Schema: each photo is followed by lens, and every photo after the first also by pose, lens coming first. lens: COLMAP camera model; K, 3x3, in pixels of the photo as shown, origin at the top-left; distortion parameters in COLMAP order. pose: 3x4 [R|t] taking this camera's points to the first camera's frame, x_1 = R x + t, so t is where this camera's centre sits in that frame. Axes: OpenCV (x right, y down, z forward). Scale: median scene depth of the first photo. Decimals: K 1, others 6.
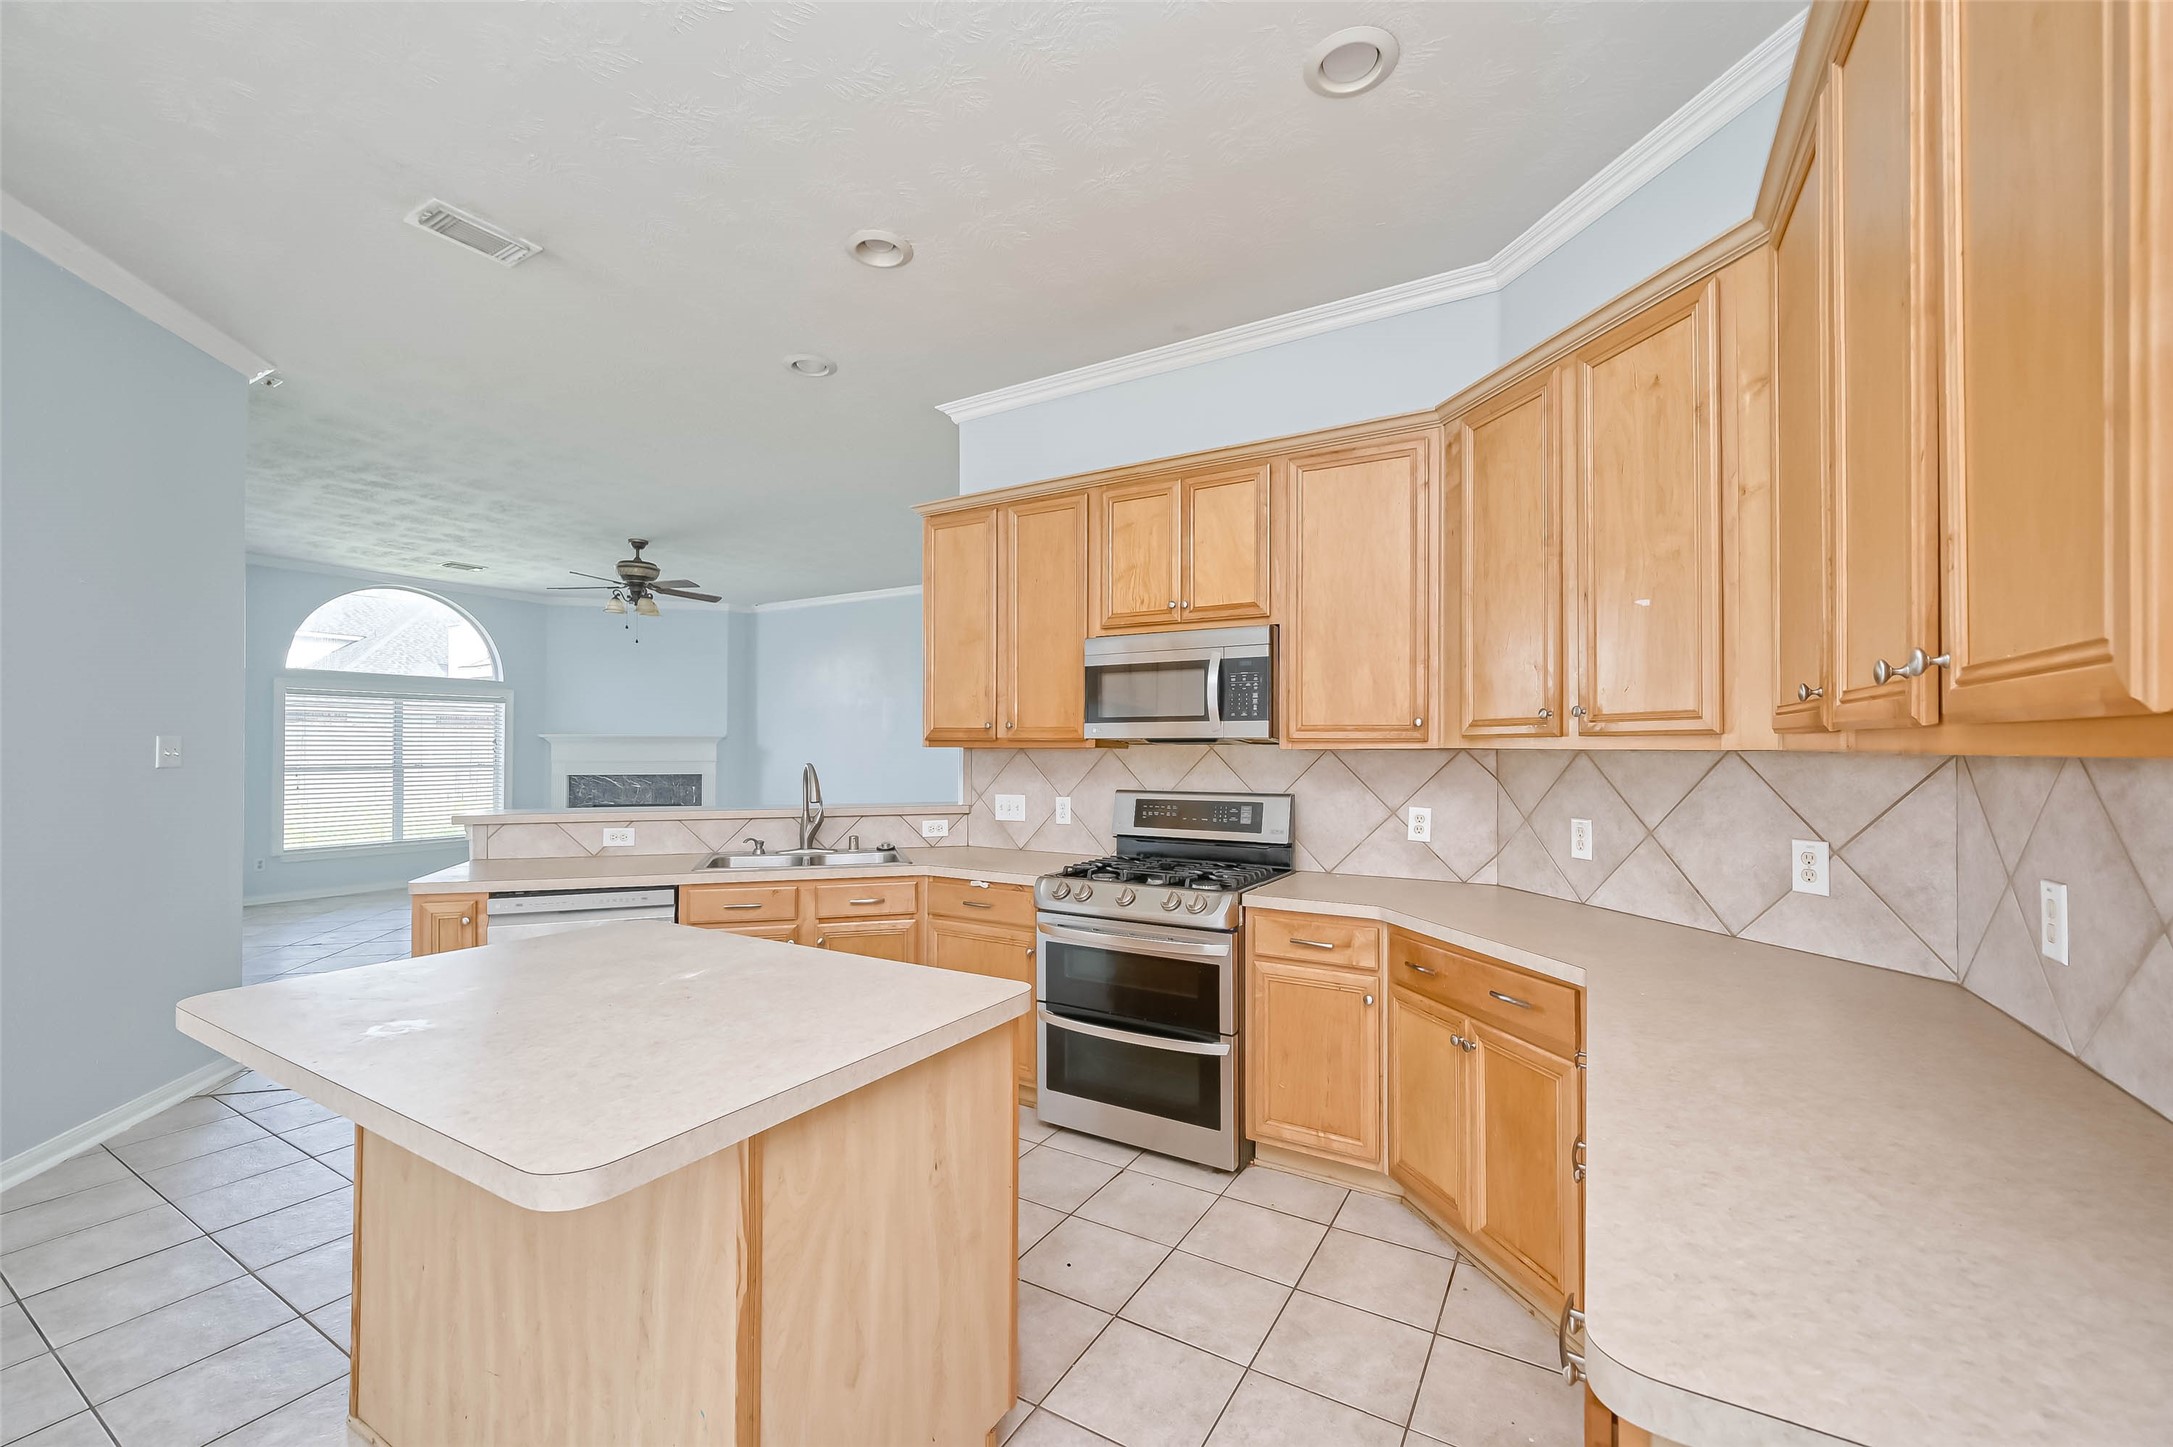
lens RADIAL K [[874.4, 0, 1080.7], [0, 874.4, 738.2], [0, 0, 1]] dist [0.001268, 0.000757]
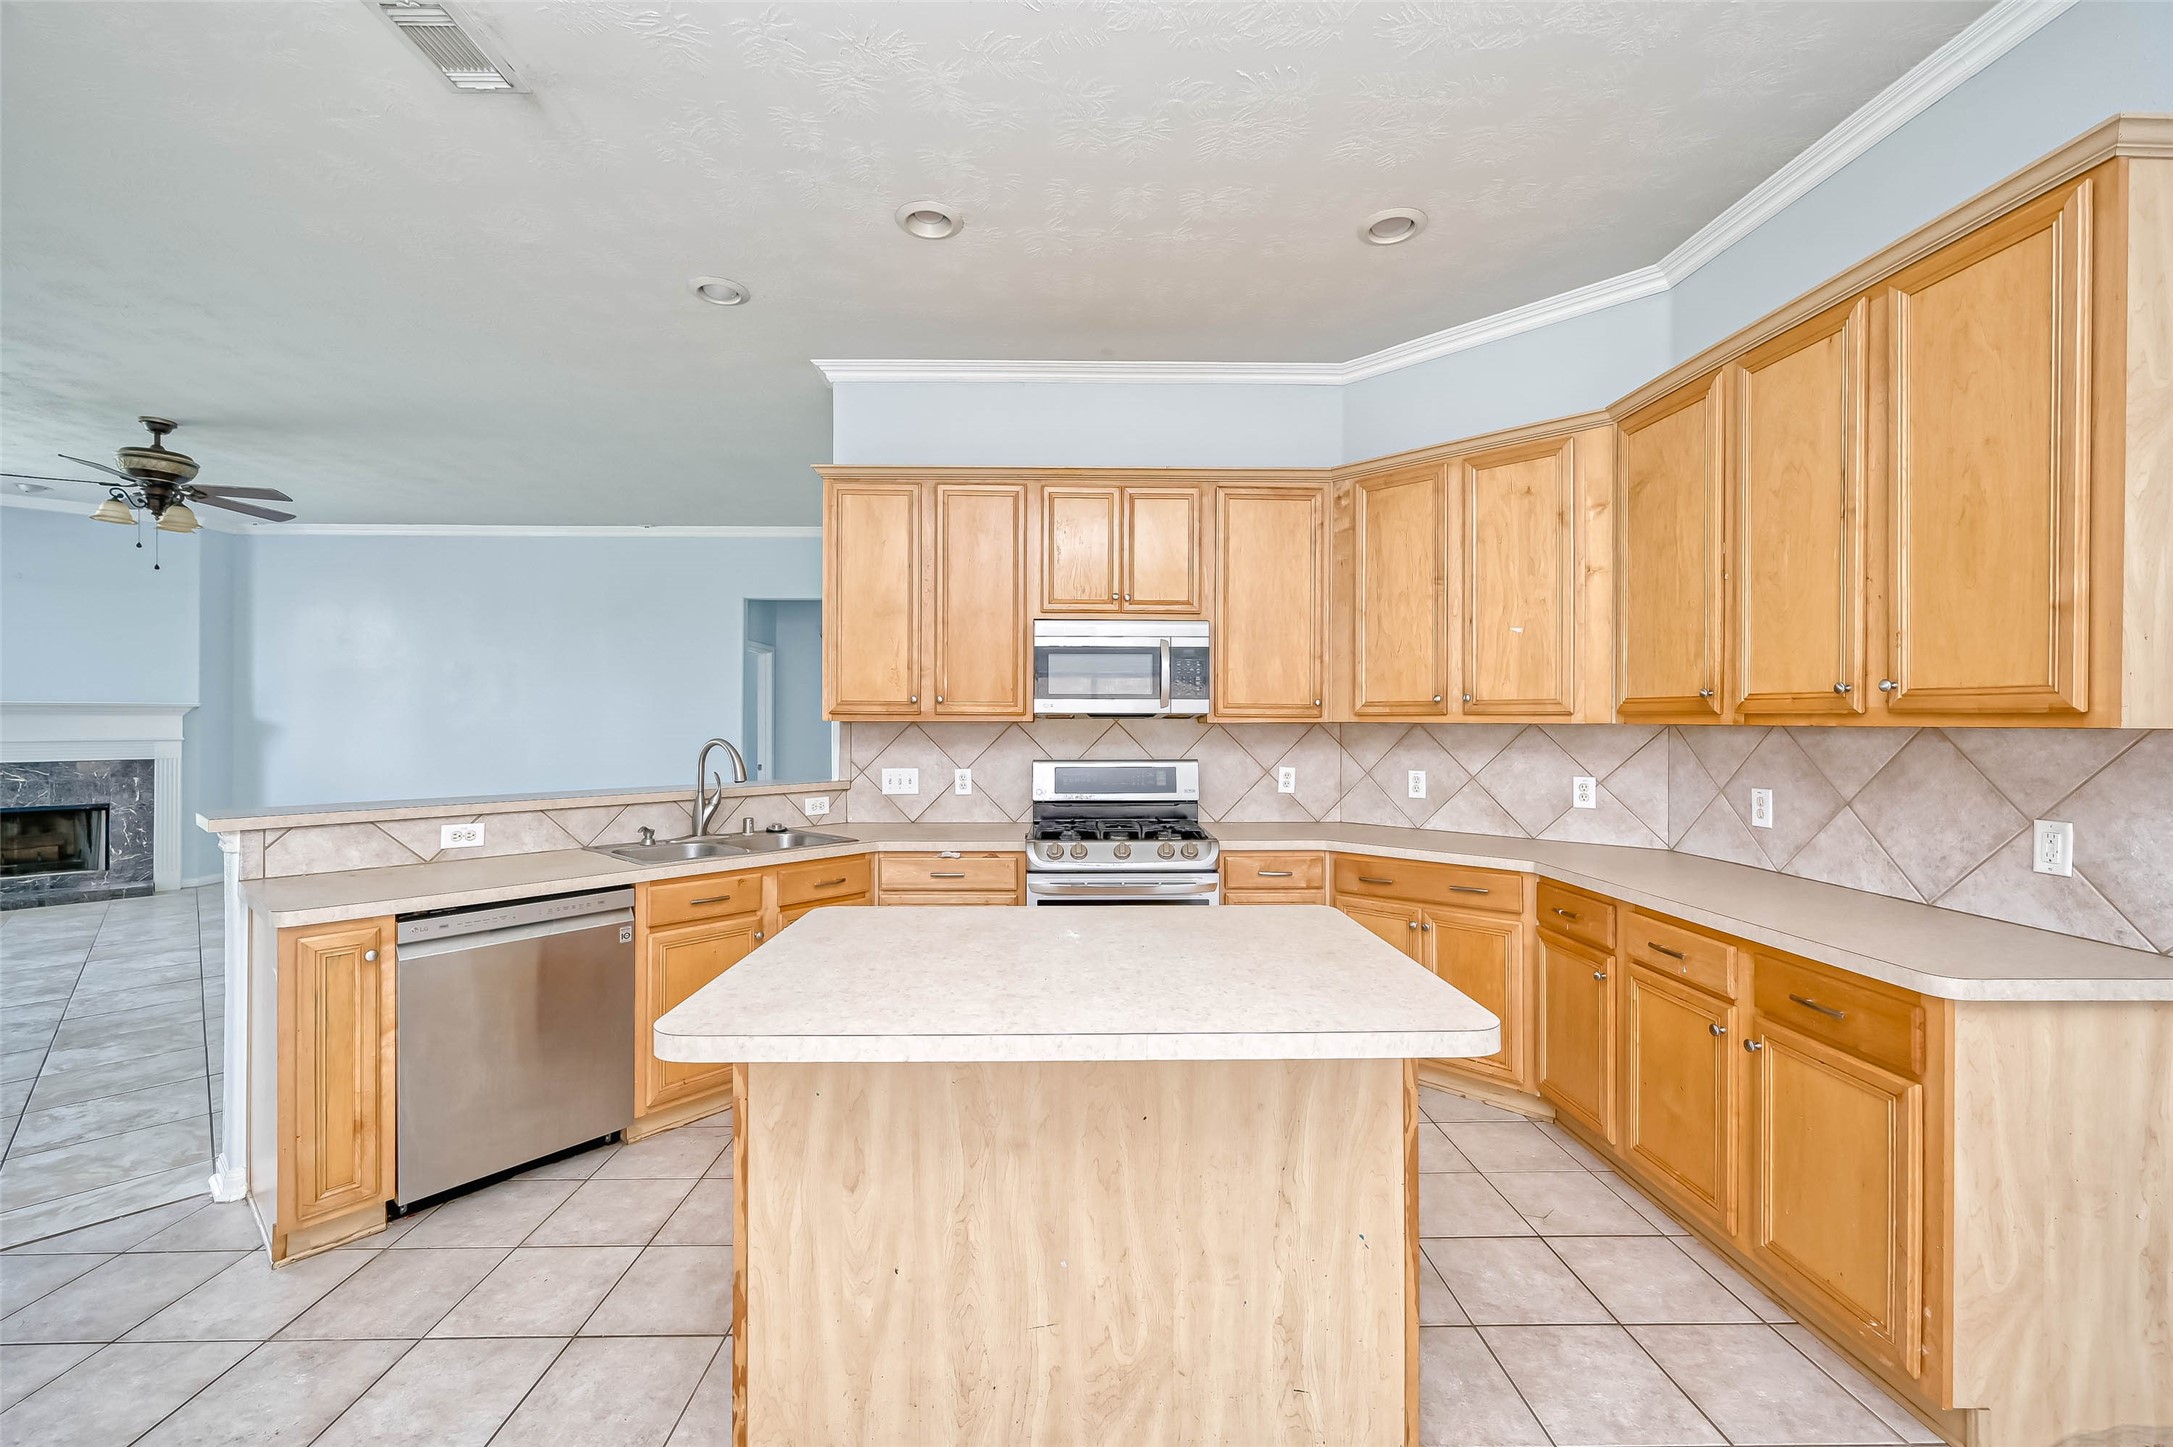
lens RADIAL K [[874.4, 0, 1085.9], [0, 874.4, 721.8], [0, 0, 1]] dist [0.001268, 0.000757]
pose [[0.845839, 0.000685, 0.533438, -0.553840], [-0.006476, 0.999939, 0.008984, 0.001066], [-0.533399, -0.011053, 0.845792, 0.054006]]
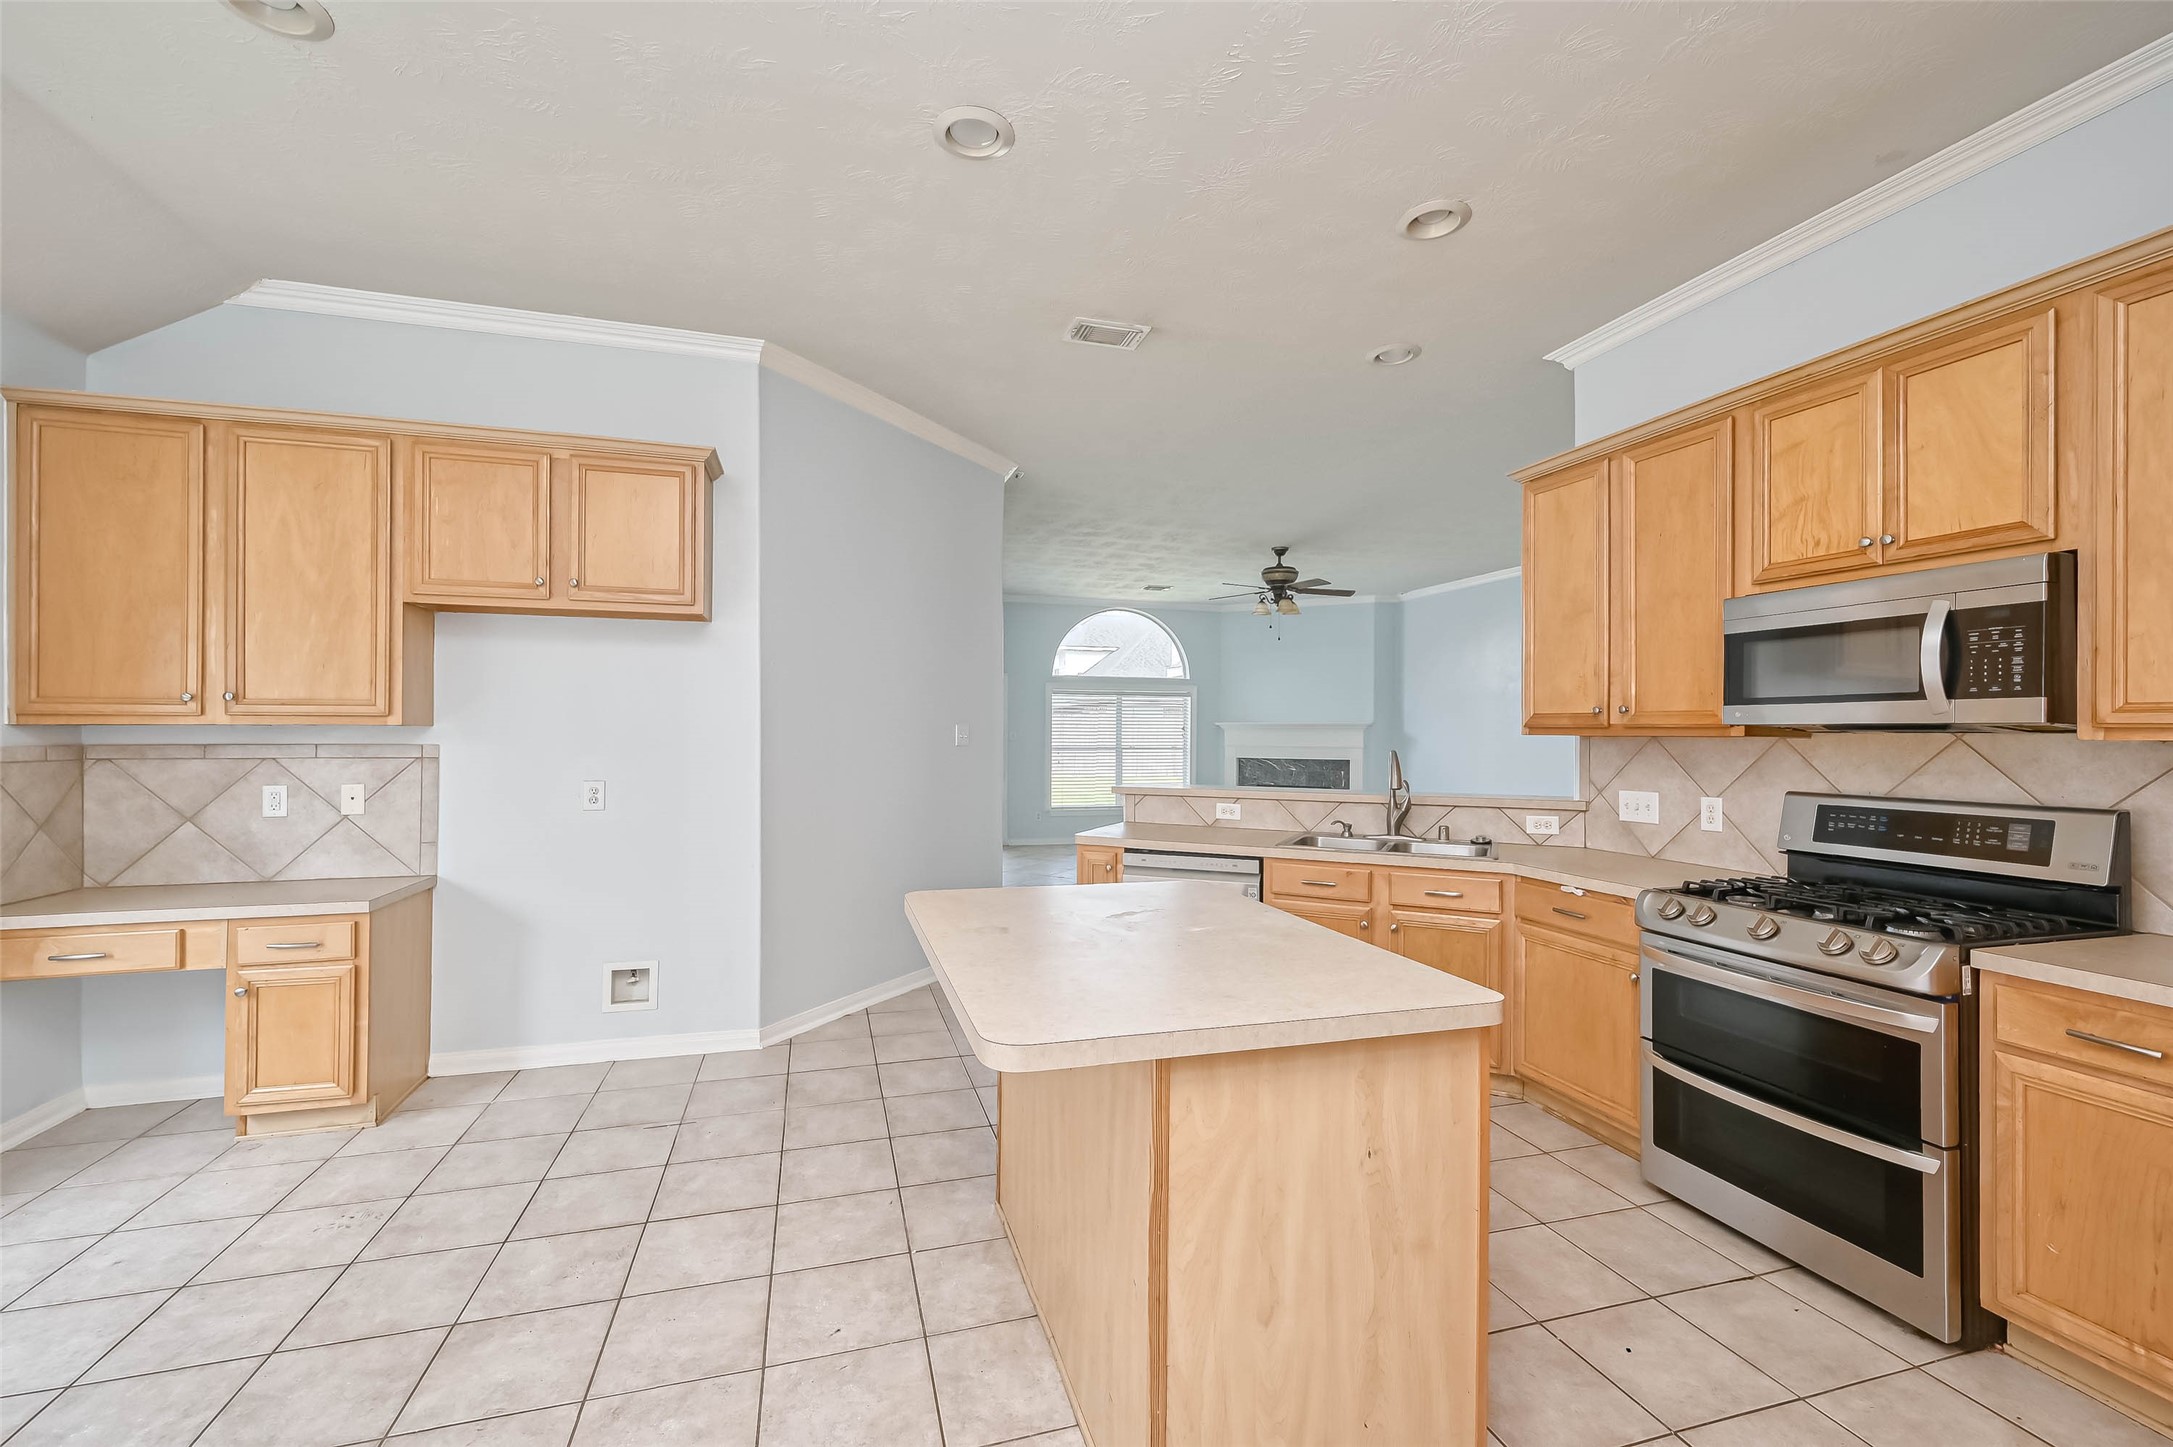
lens RADIAL K [[874.4, 0, 1085.9], [0, 874.4, 723.5], [0, 0, 1]] dist [0.001268, 0.000757]
pose [[0.744648, -0.002967, -0.667450, 0.110531], [0.001035, 0.999994, -0.003290, 0.001261], [0.667456, 0.001759, 0.744647, 0.018634]]
